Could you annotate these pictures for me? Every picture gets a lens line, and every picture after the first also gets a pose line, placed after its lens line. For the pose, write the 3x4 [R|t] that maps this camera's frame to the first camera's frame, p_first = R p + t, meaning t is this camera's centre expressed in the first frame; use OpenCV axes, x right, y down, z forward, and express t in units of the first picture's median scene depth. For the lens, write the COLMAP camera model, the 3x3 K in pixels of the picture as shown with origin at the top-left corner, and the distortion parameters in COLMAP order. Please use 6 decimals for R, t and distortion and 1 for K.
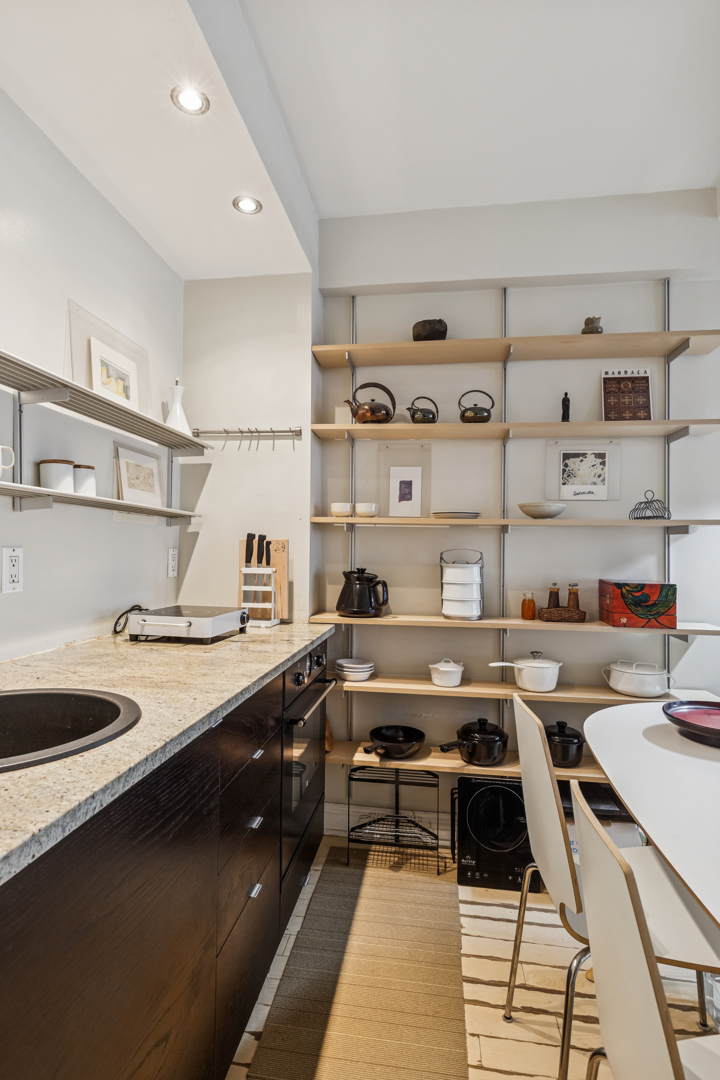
lens RADIAL K [[551.3, 0, 356.6], [0, 551.3, 545.2], [0, 0, 1]] dist [-0.021739, -0.000153]
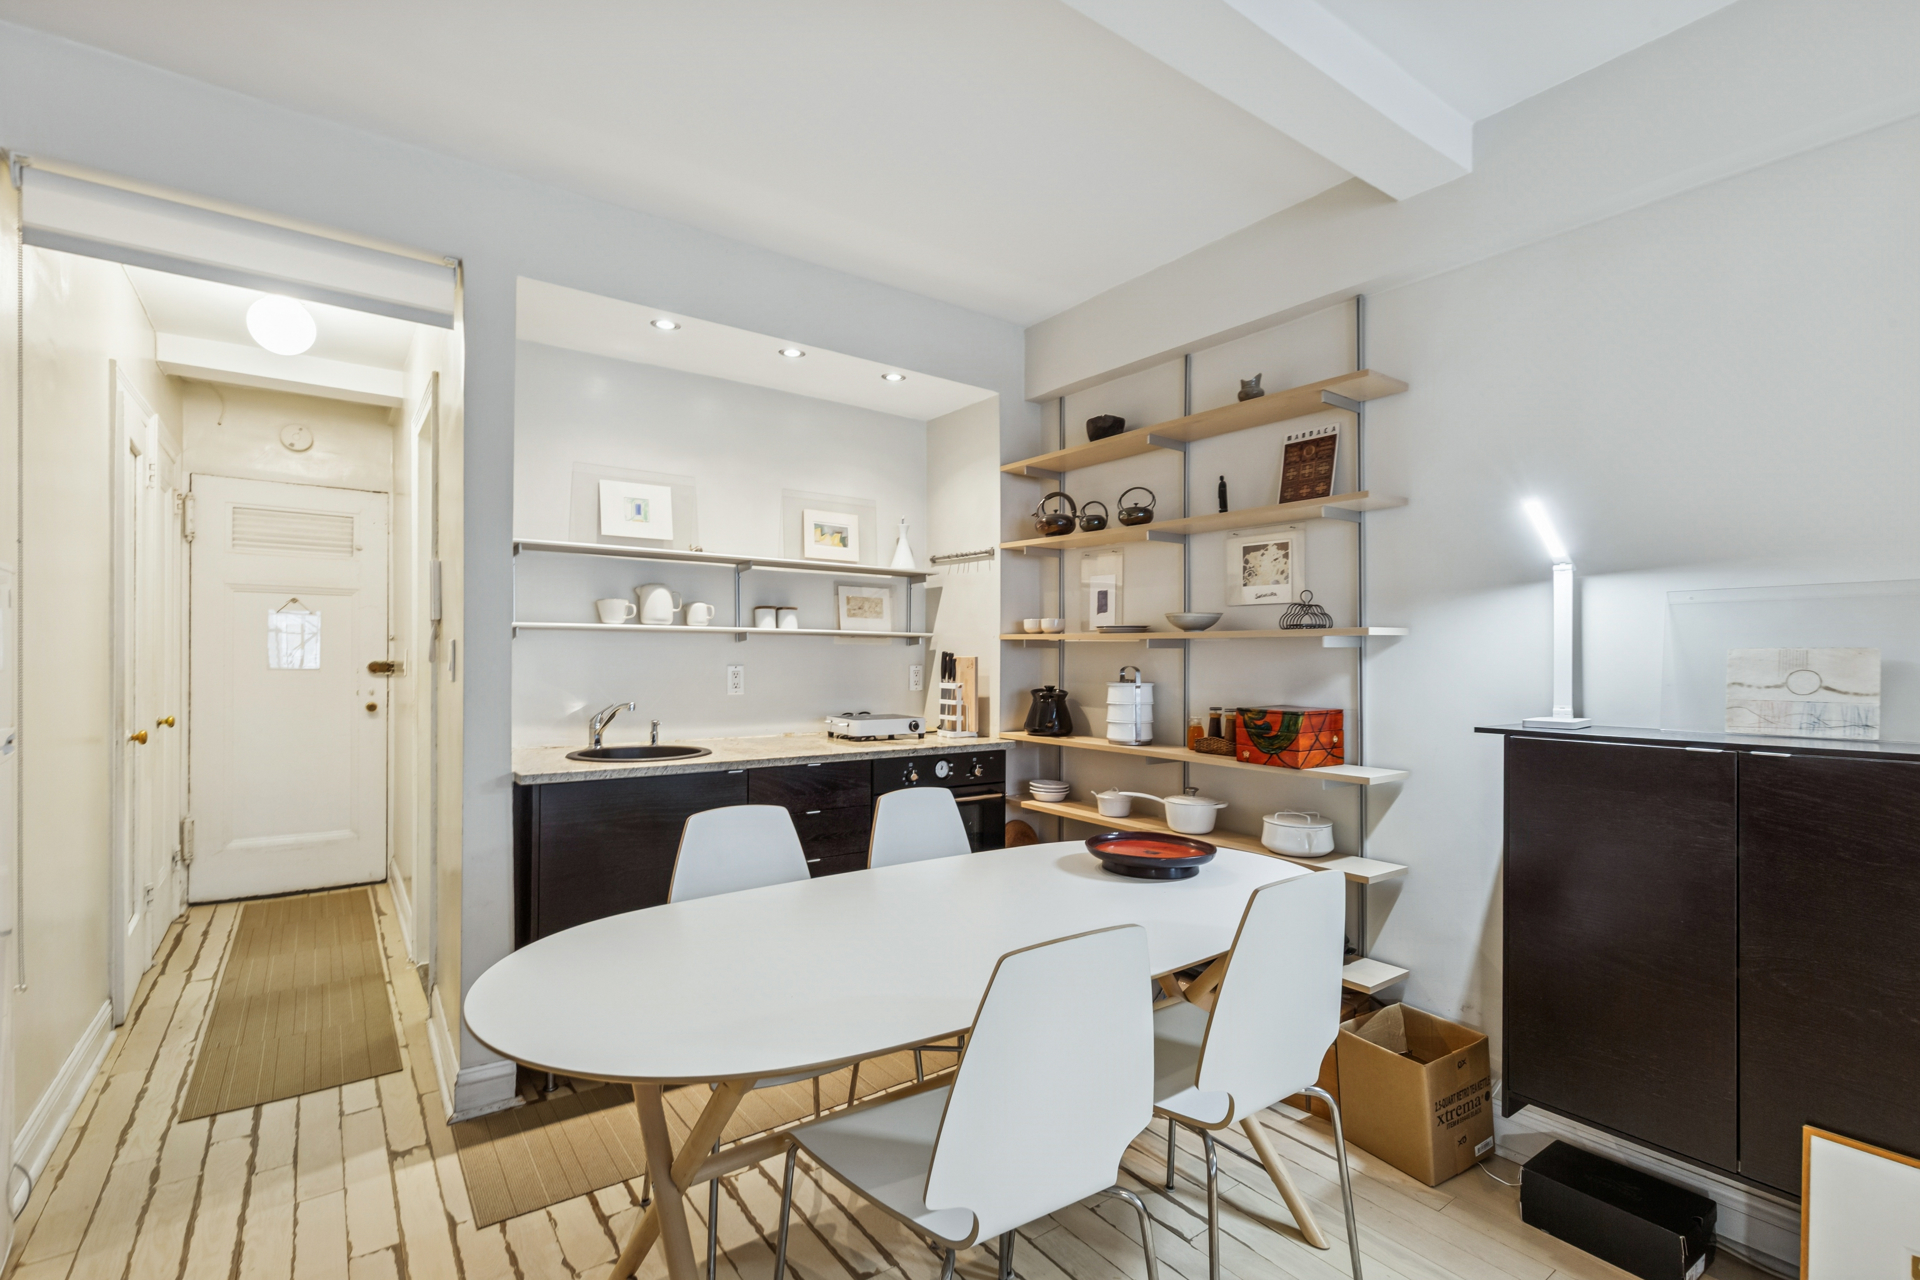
lens RADIAL K [[885.6, 0, 969.1], [0, 885.6, 642.2], [0, 0, 1]] dist [0.000237, -0.001084]
pose [[0.711366, -0.018216, -0.702586, 1.016051], [0.006403, 0.999791, -0.019439, -0.005718], [0.702792, 0.009330, 0.711334, -0.204666]]
